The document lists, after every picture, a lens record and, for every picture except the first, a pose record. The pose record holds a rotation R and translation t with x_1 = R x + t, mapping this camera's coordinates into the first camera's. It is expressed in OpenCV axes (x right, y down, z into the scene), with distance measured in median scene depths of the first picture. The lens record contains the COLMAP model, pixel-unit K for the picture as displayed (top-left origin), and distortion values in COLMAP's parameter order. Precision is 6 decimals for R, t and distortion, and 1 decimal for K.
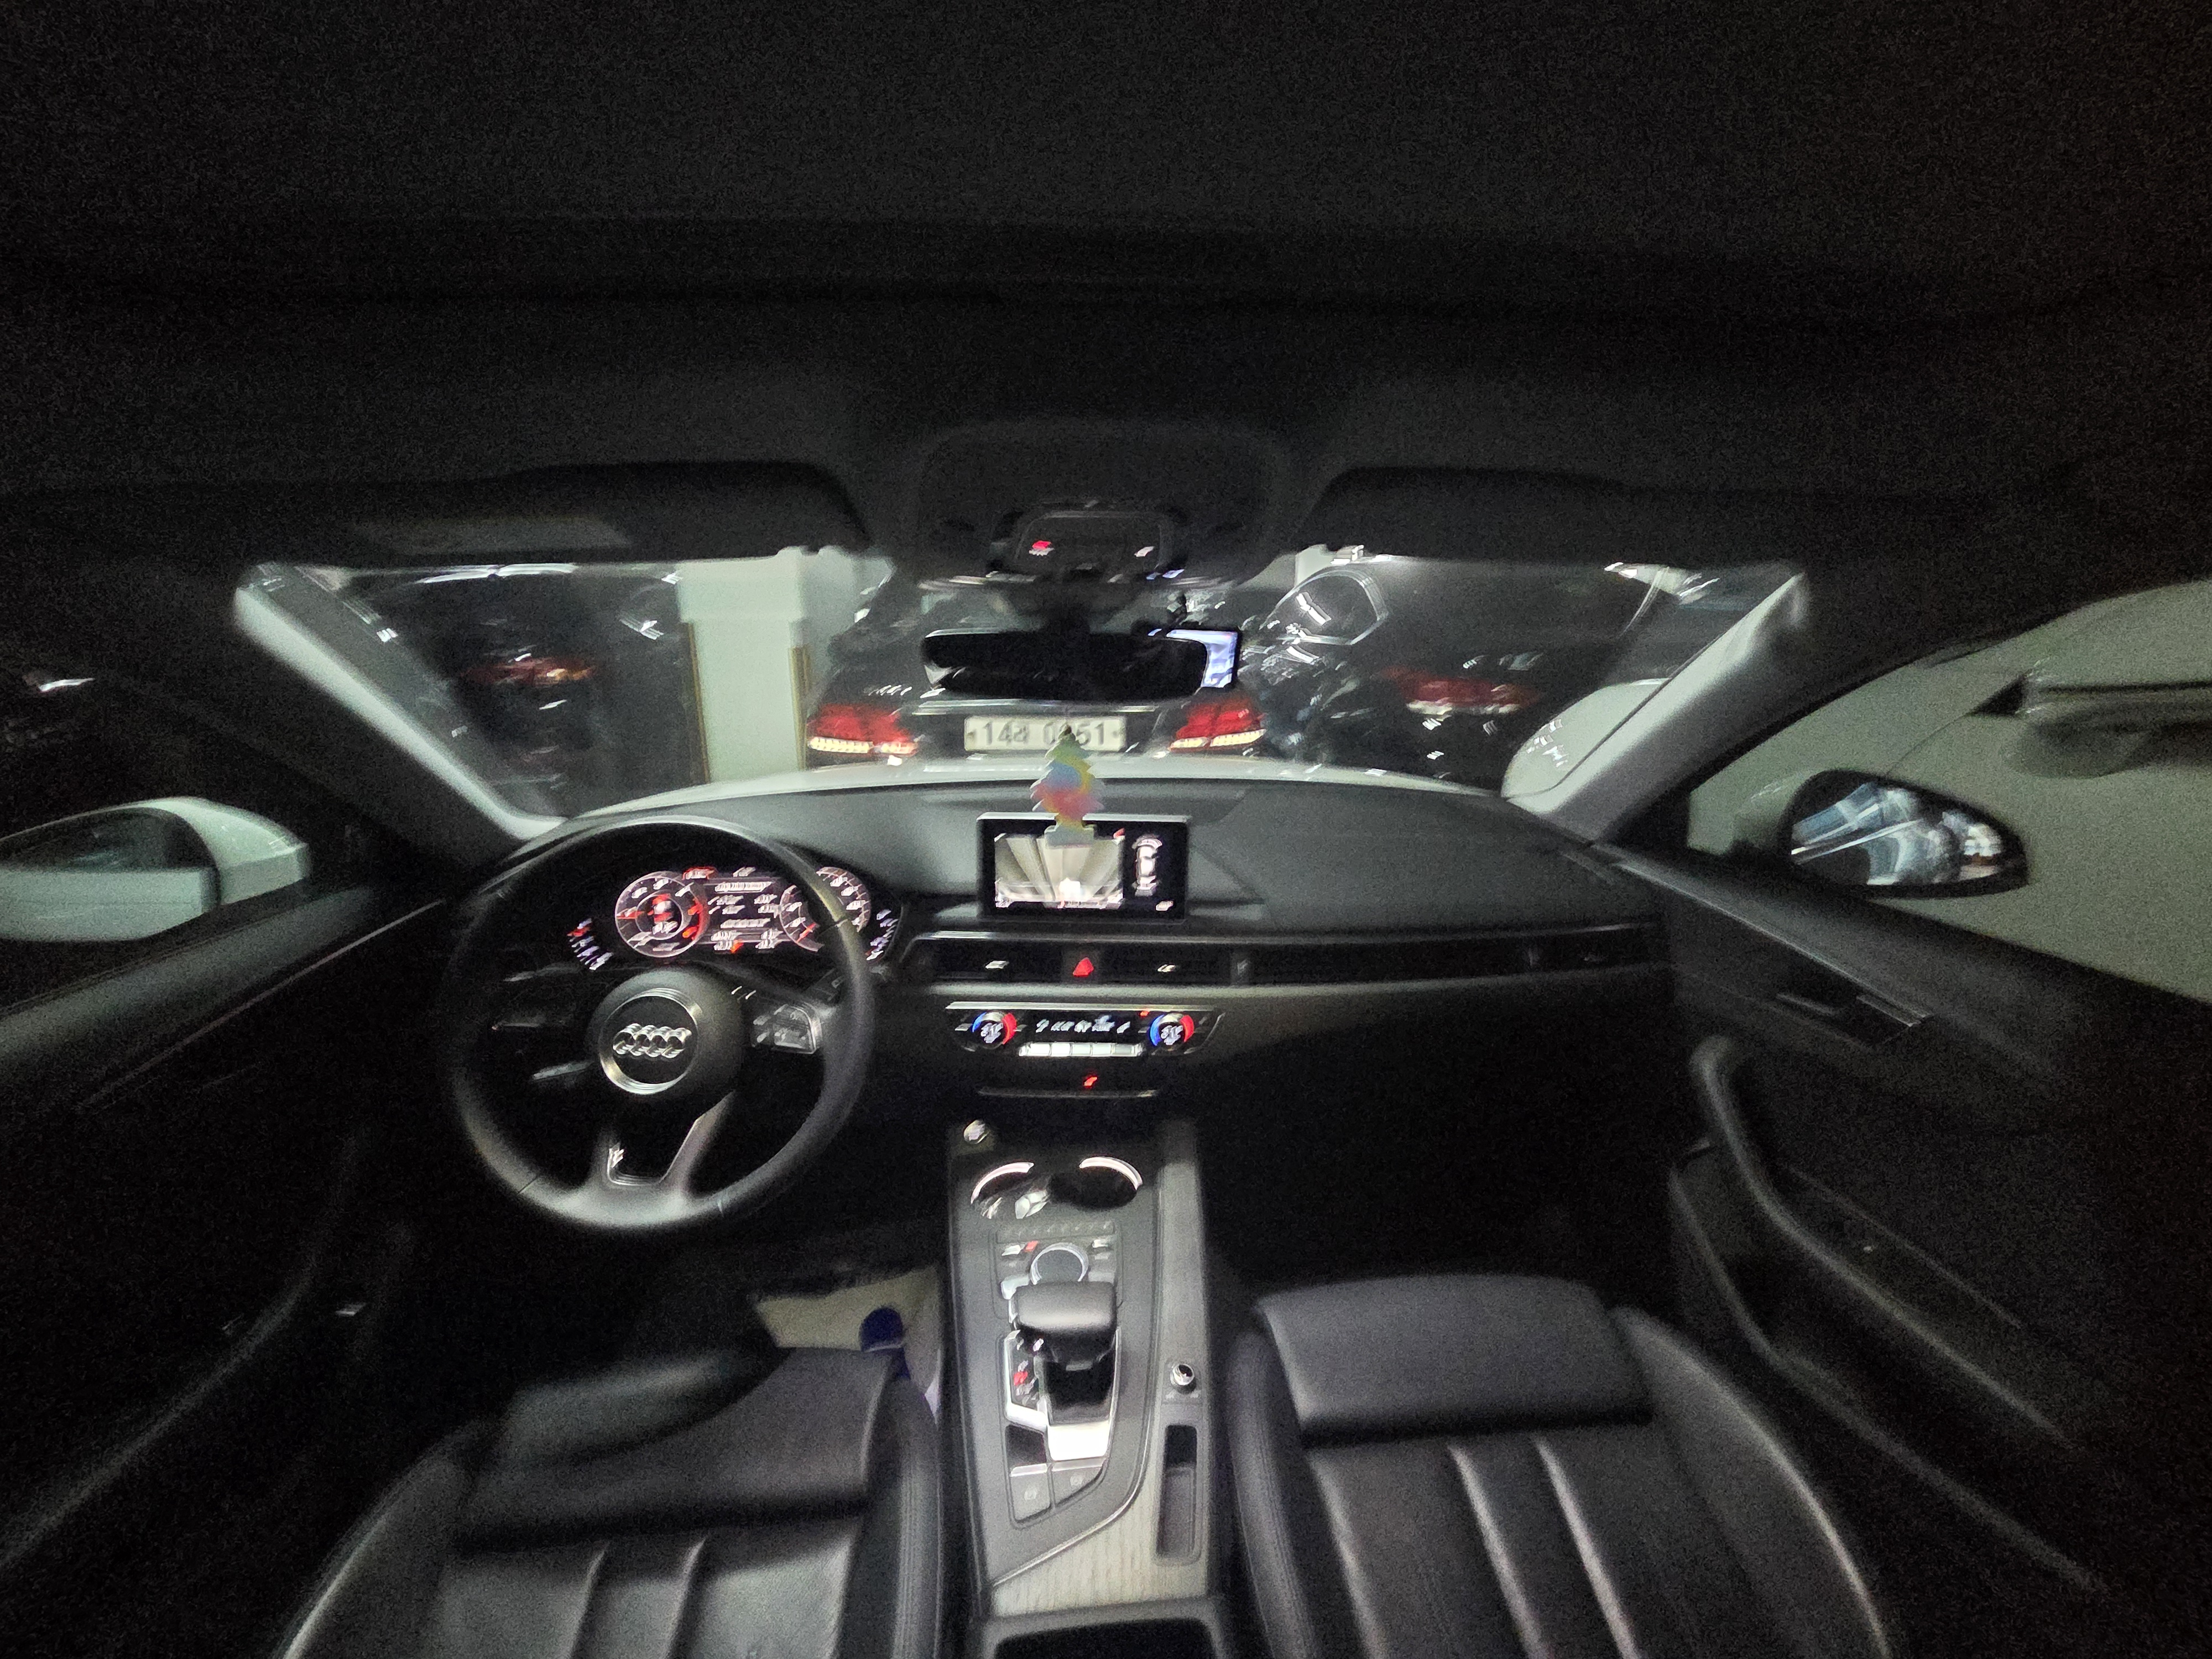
lens RADIAL K [[897.1, 0, 1122.5], [0, 897.1, 825.5], [0, 0, 1]] dist [0.000965, 0.000021]
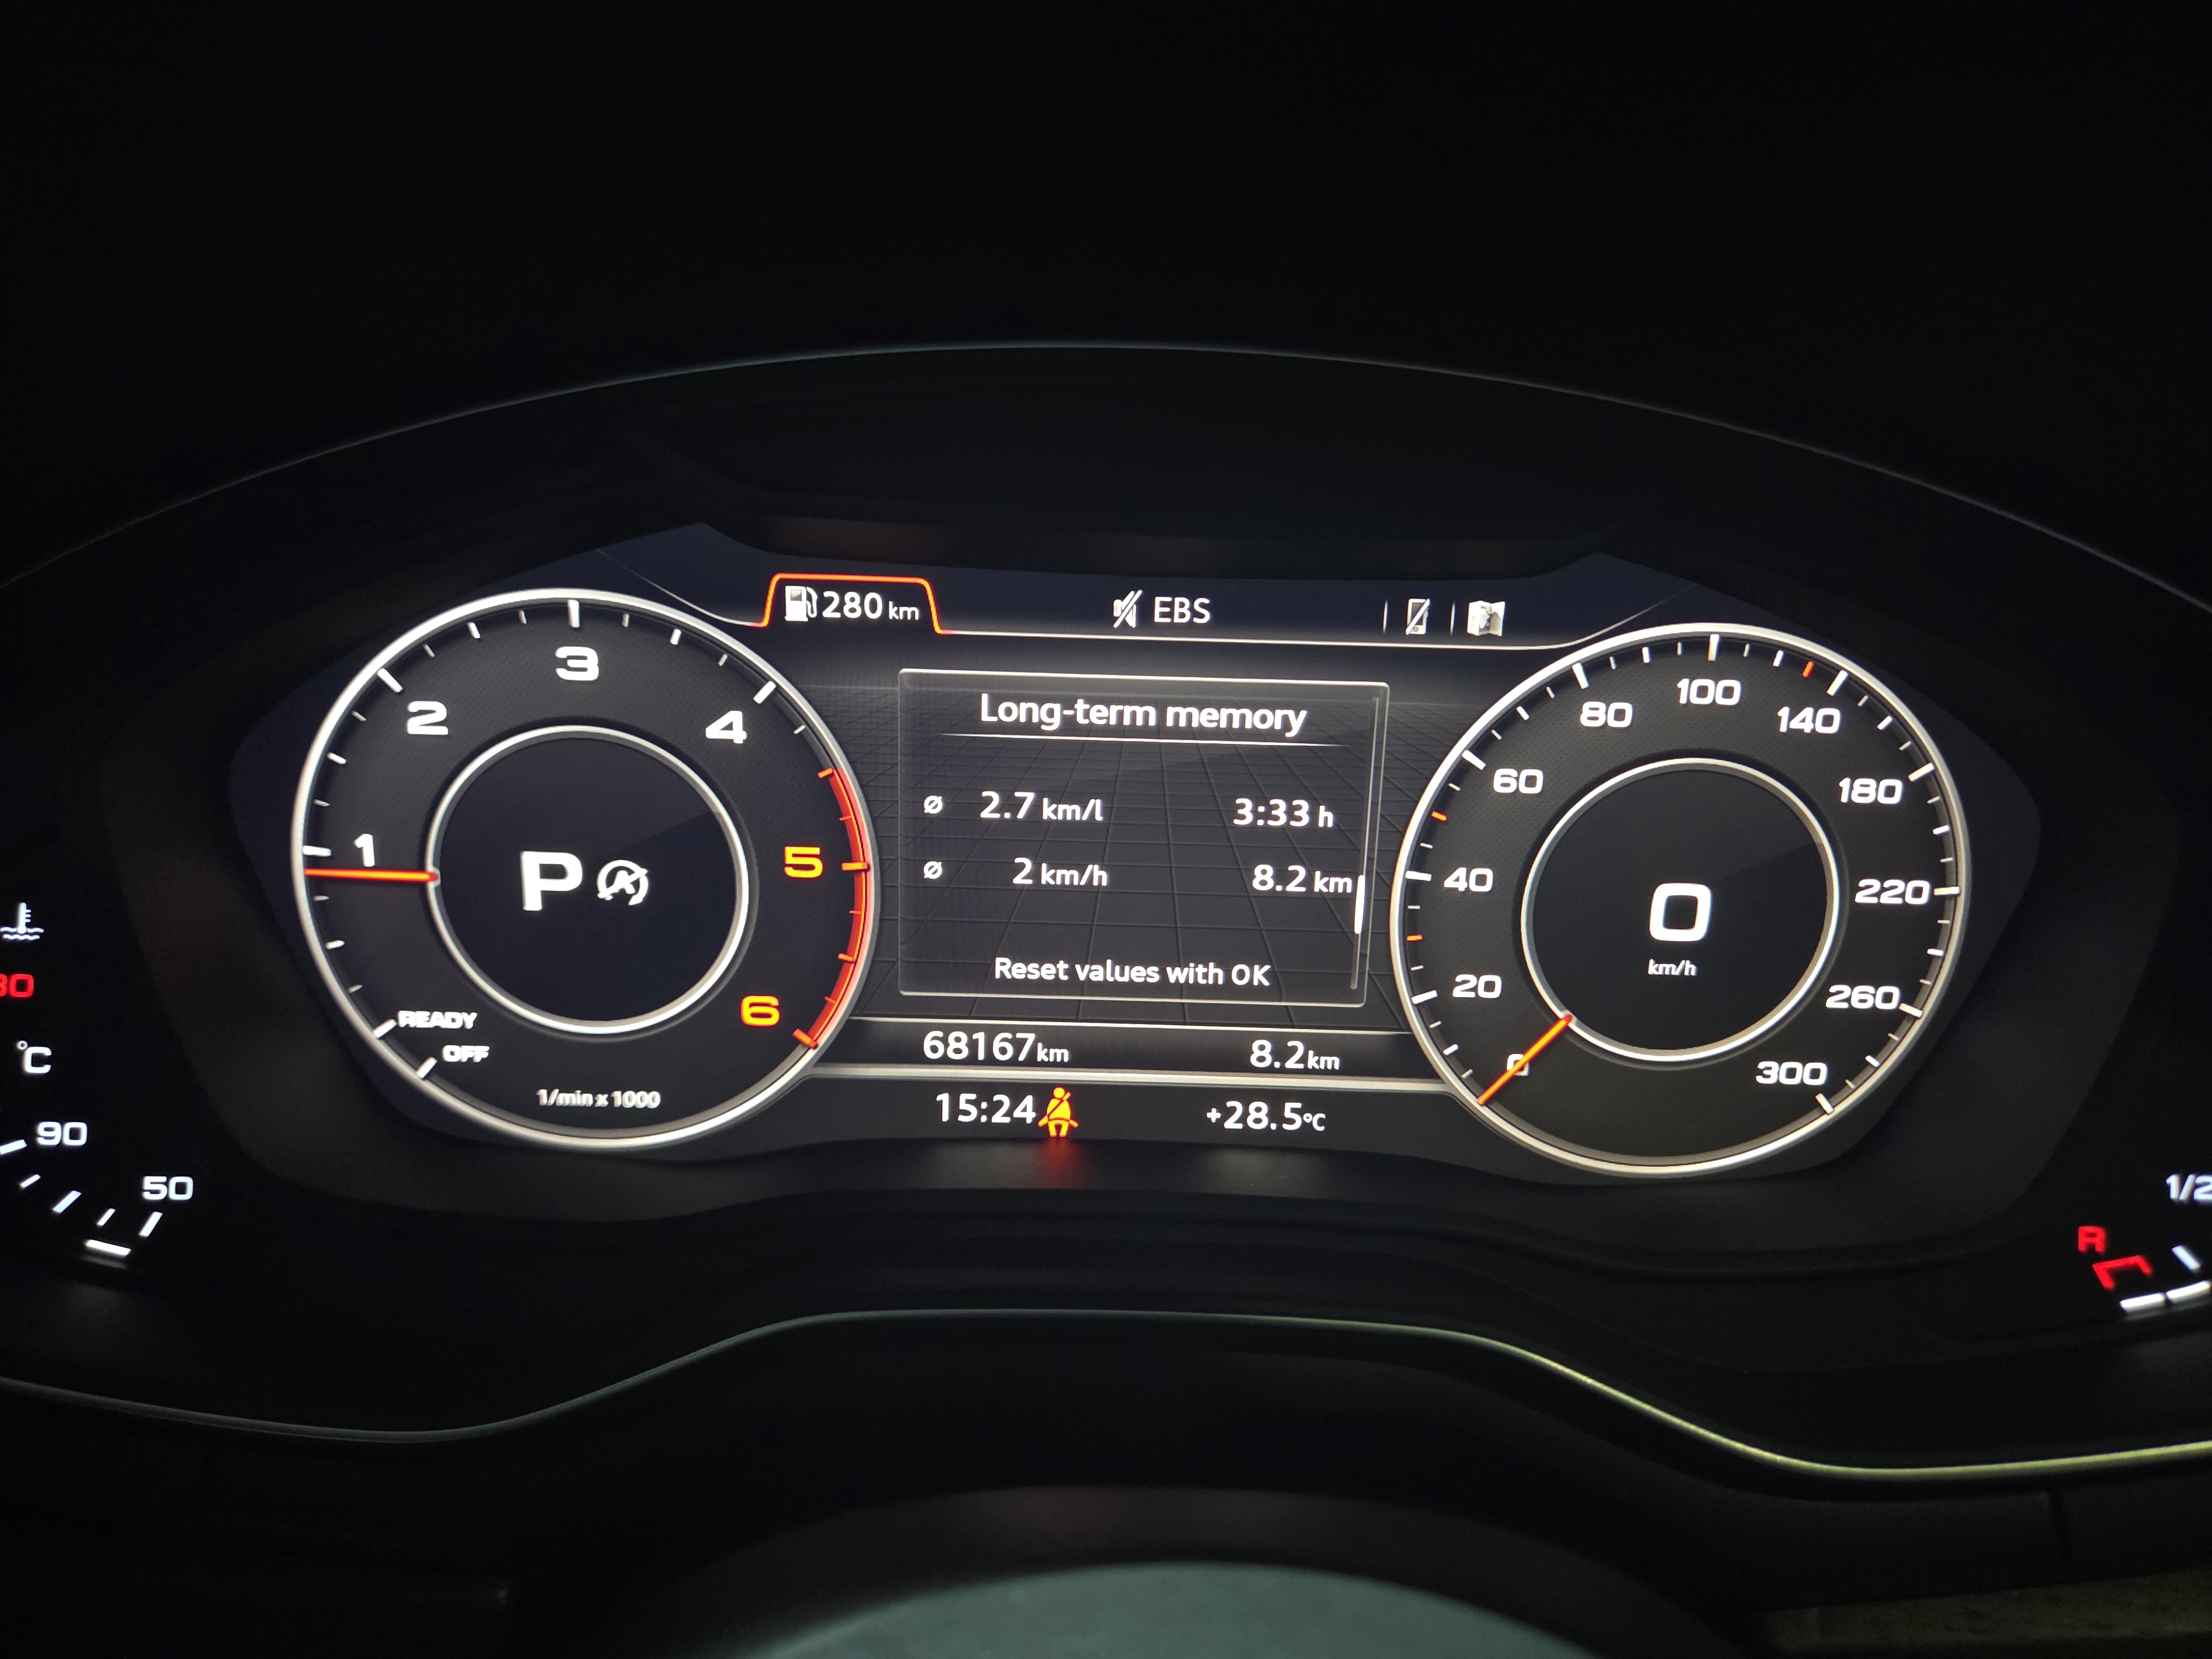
lens RADIAL K [[1526.8, 0, 1095.6], [0, 1526.8, 844.8], [0, 0, 1]] dist [0.043864, -0.046564]
pose [[0.995353, 0.055675, -0.078564, -0.432264], [-0.049448, 0.995640, 0.079093, 0.073917], [0.082625, -0.074840, 0.993767, 0.797408]]
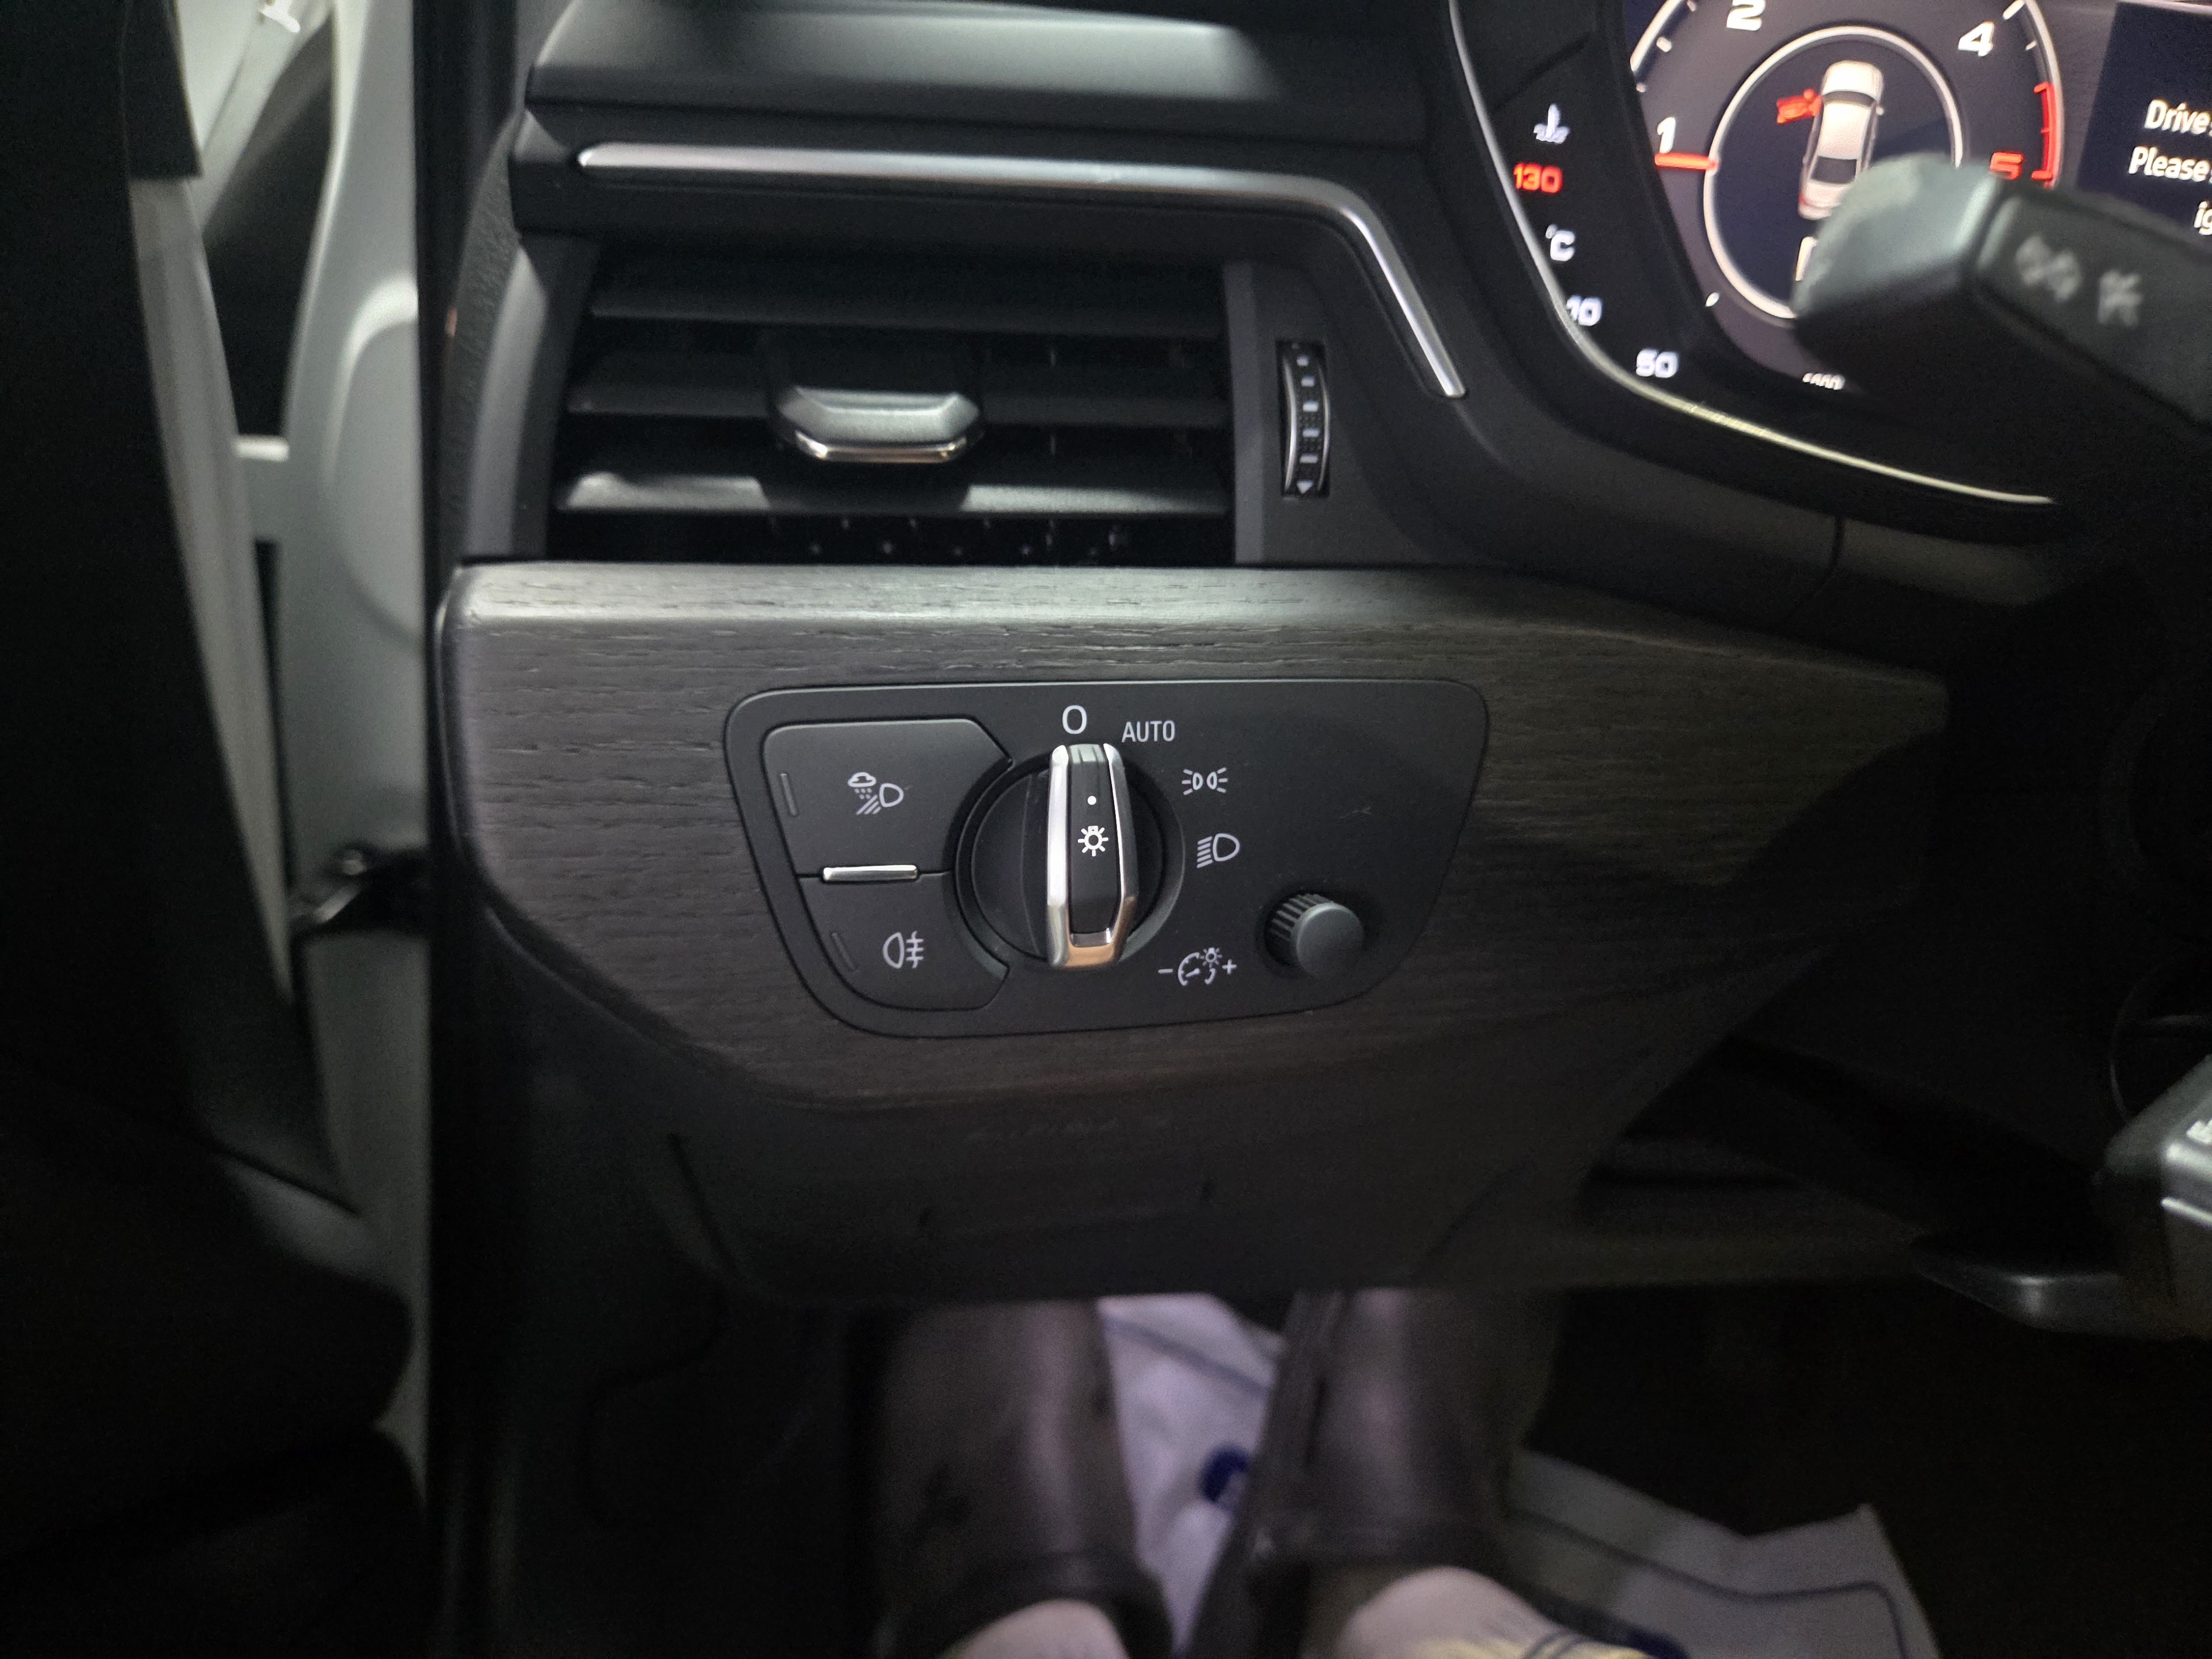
lens RADIAL K [[1473.5, 0, 1122.2], [0, 1473.5, 867.6], [0, 0, 1]] dist [0.046295, -0.036653]
pose [[0.993471, 0.057926, 0.098284, -0.697772], [-0.075182, 0.980396, 0.182129, 0.195413], [-0.085807, -0.188329, 0.978350, 0.740461]]
